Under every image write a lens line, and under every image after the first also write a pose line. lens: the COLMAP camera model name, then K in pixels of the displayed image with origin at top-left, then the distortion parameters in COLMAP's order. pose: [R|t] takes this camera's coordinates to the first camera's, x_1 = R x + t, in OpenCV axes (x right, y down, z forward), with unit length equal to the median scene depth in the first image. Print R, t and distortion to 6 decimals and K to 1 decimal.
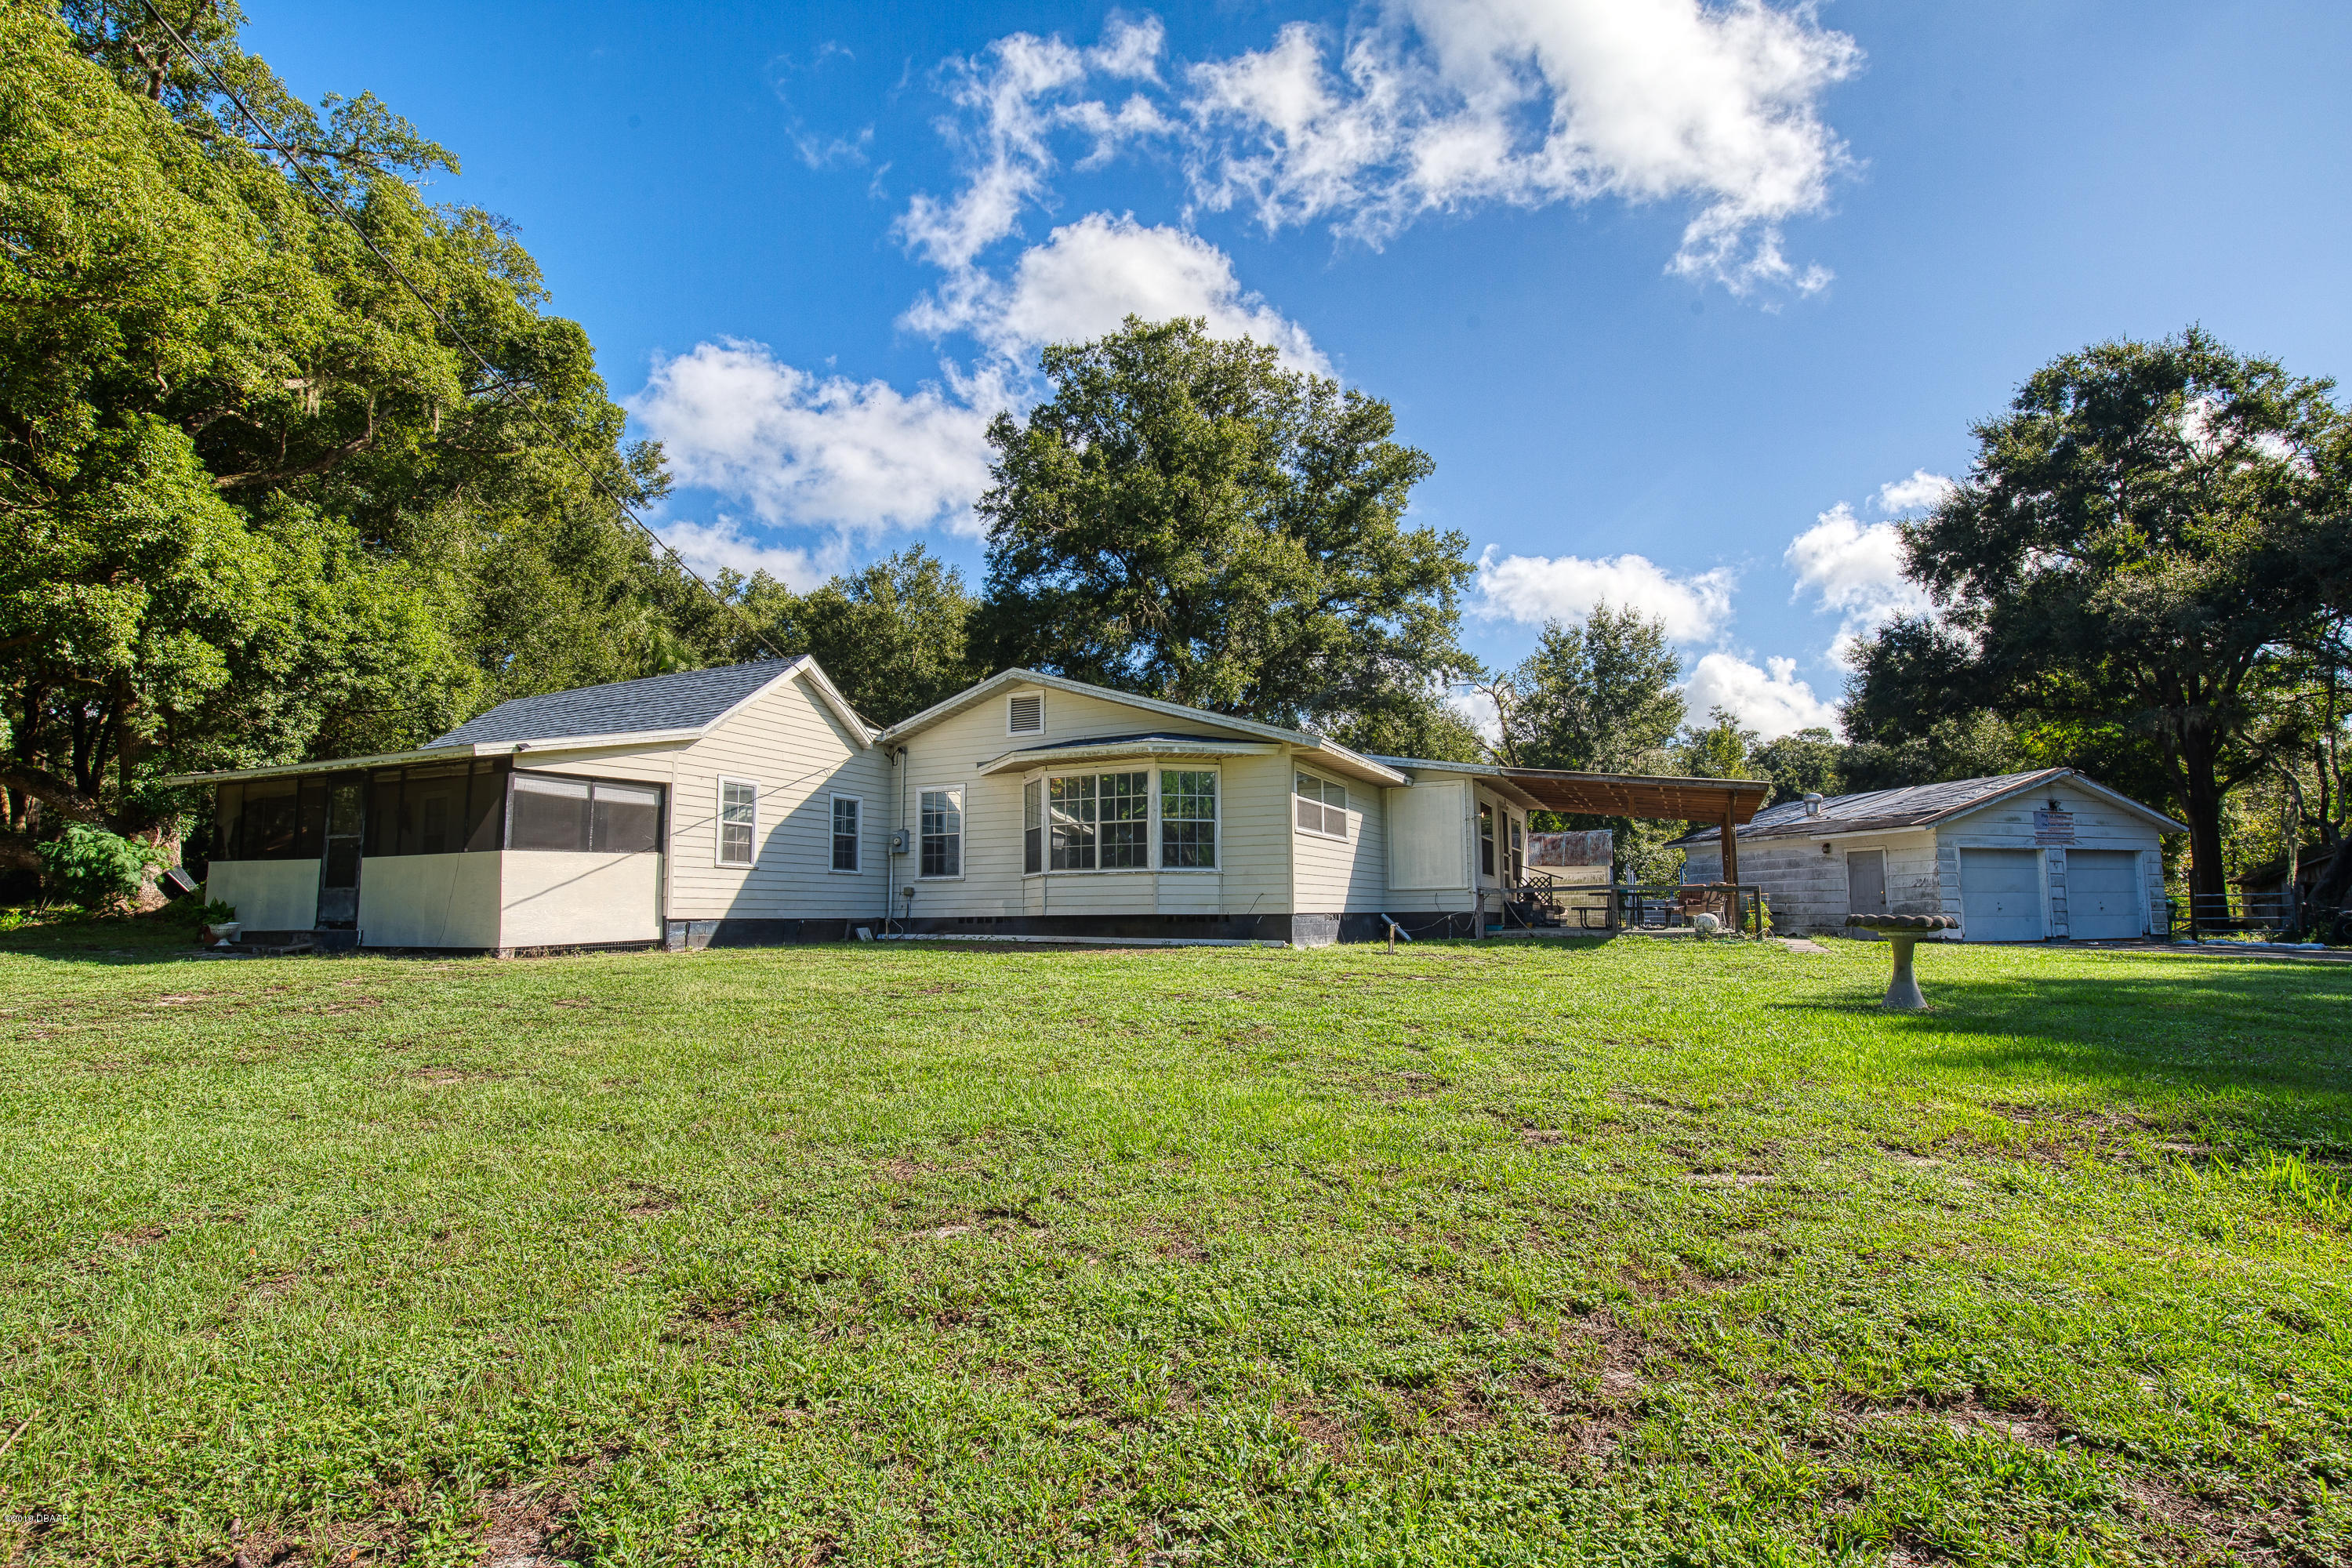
lens RADIAL K [[1108.4, 0, 1177.9], [0, 1108.4, 797.6], [0, 0, 1]] dist [-0.023874, -0.000502]
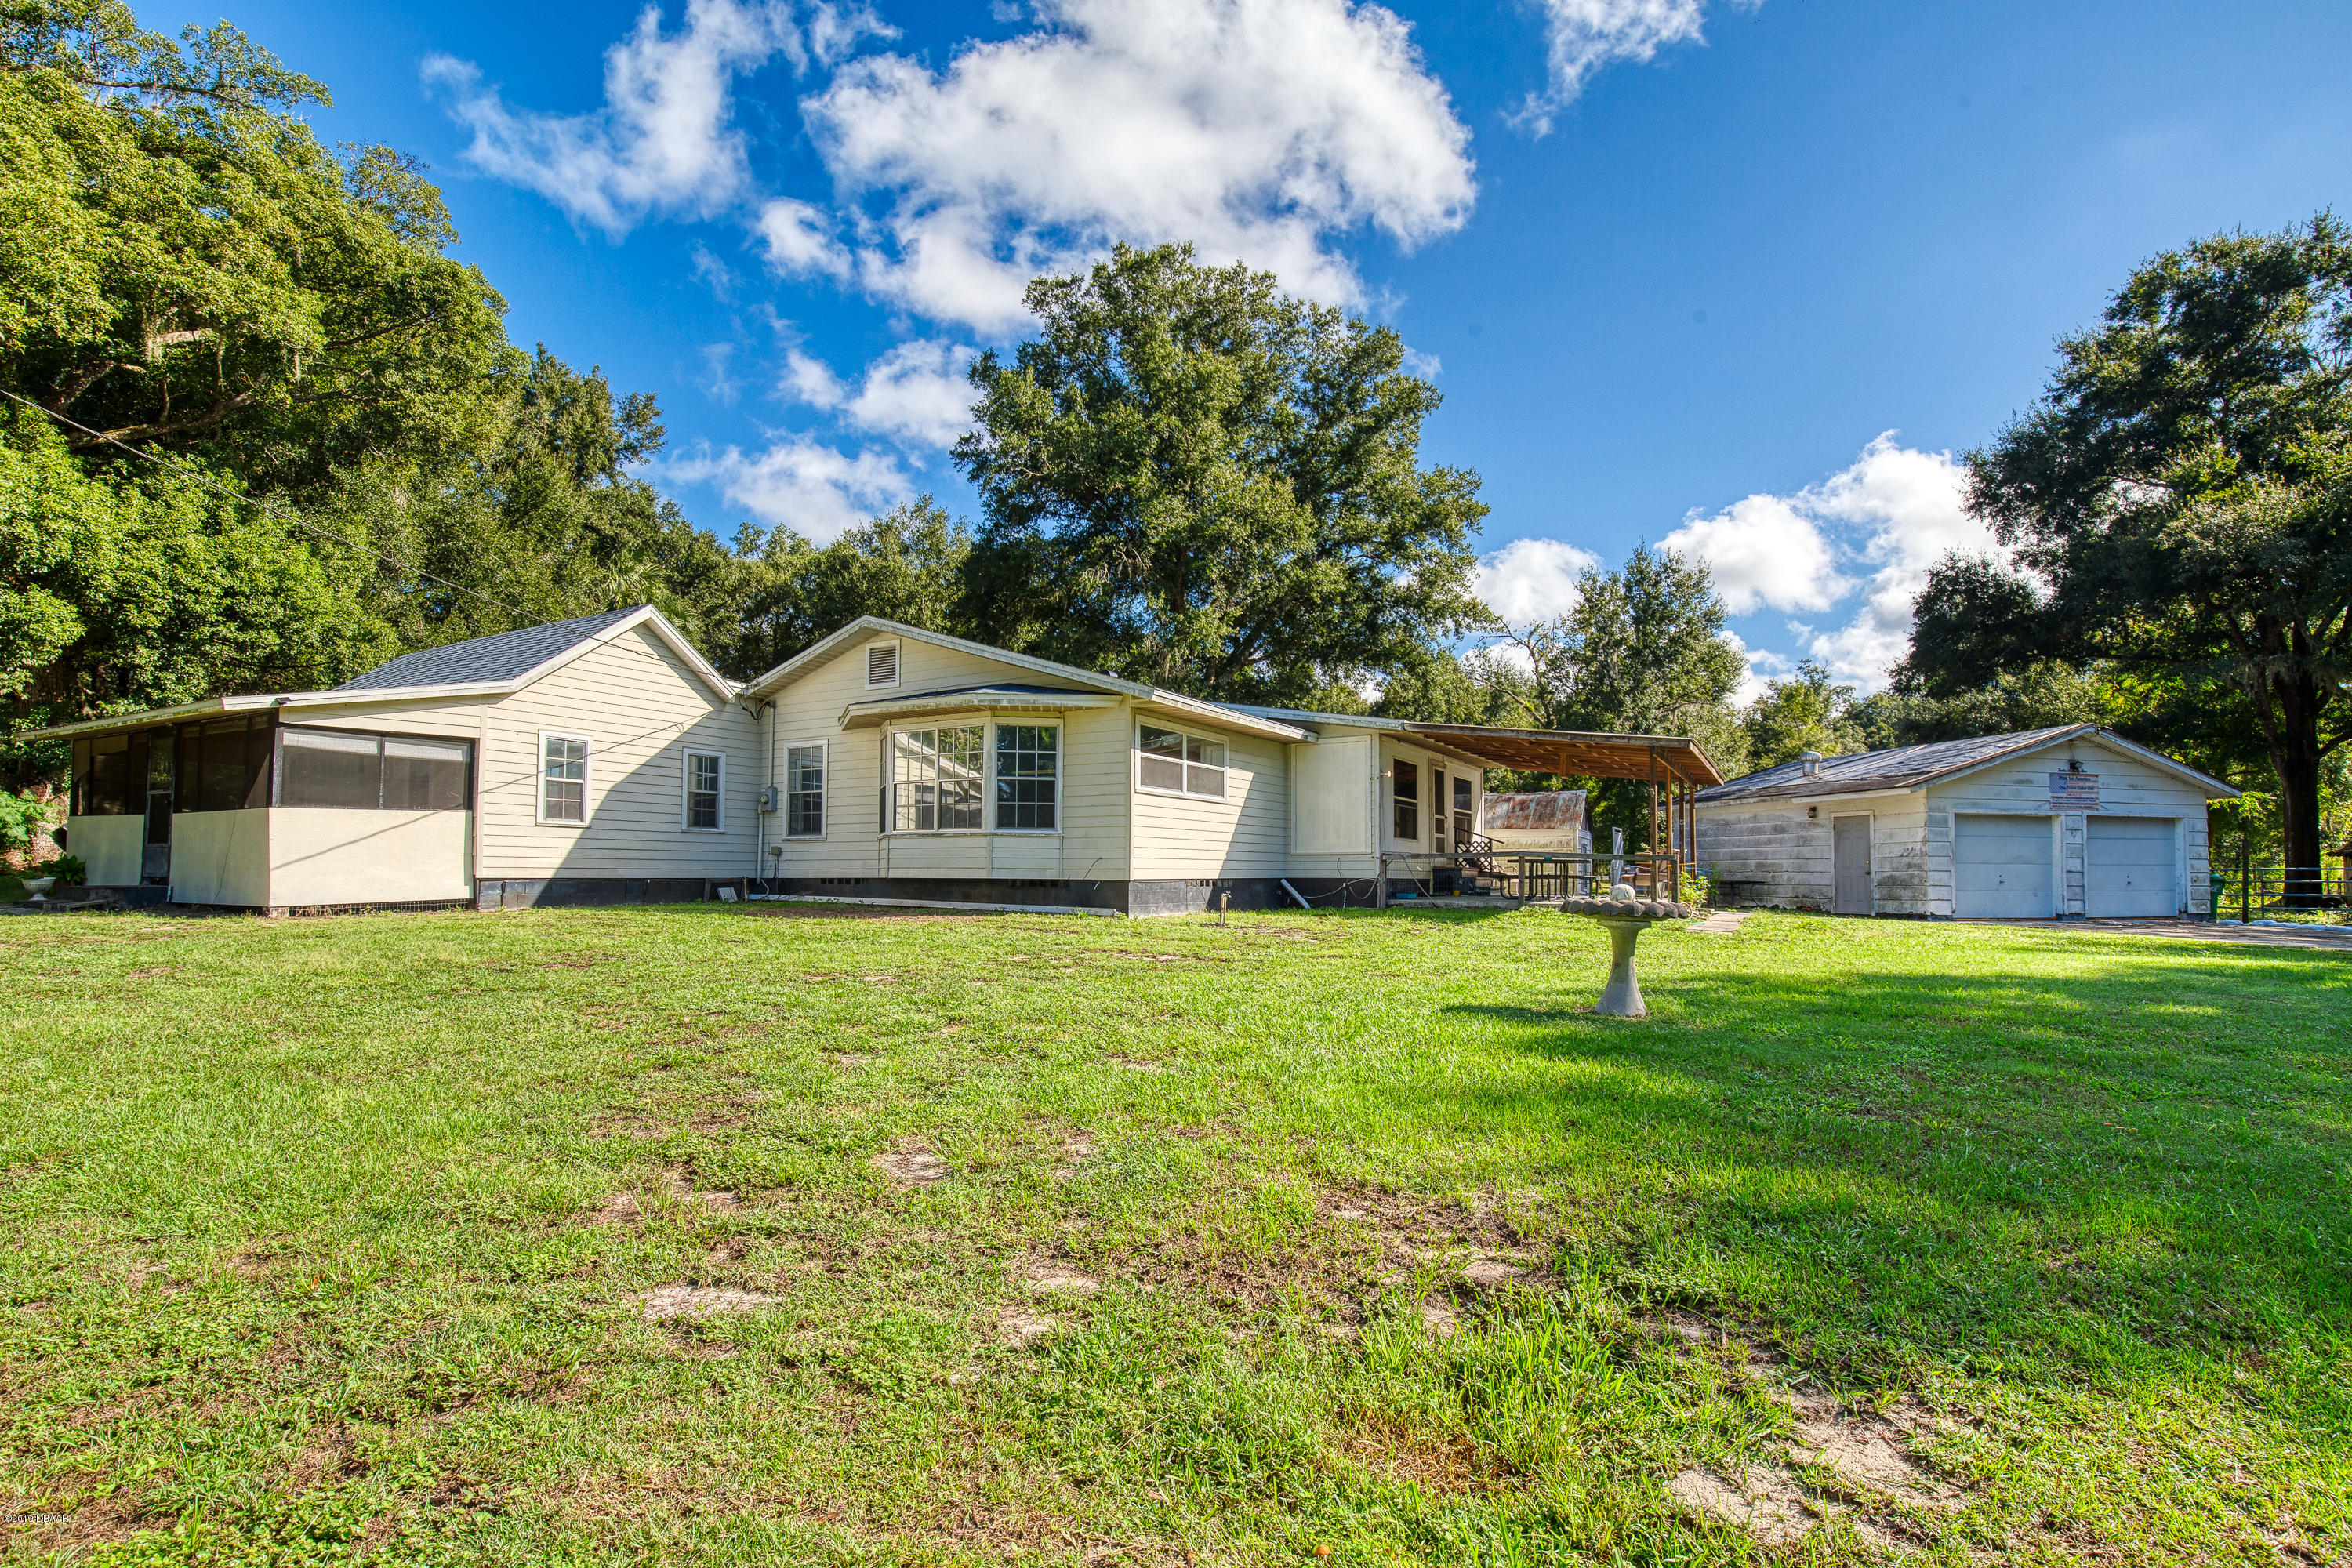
lens RADIAL K [[1105.4, 0, 1179.4], [0, 1105.4, 825.0], [0, 0, 1]] dist [-0.027886, 0.004089]
pose [[0.996607, 0.007666, -0.081945, 0.151872], [-0.002428, 0.997958, 0.063832, 0.000085], [0.082267, -0.063416, 0.994591, 0.061123]]
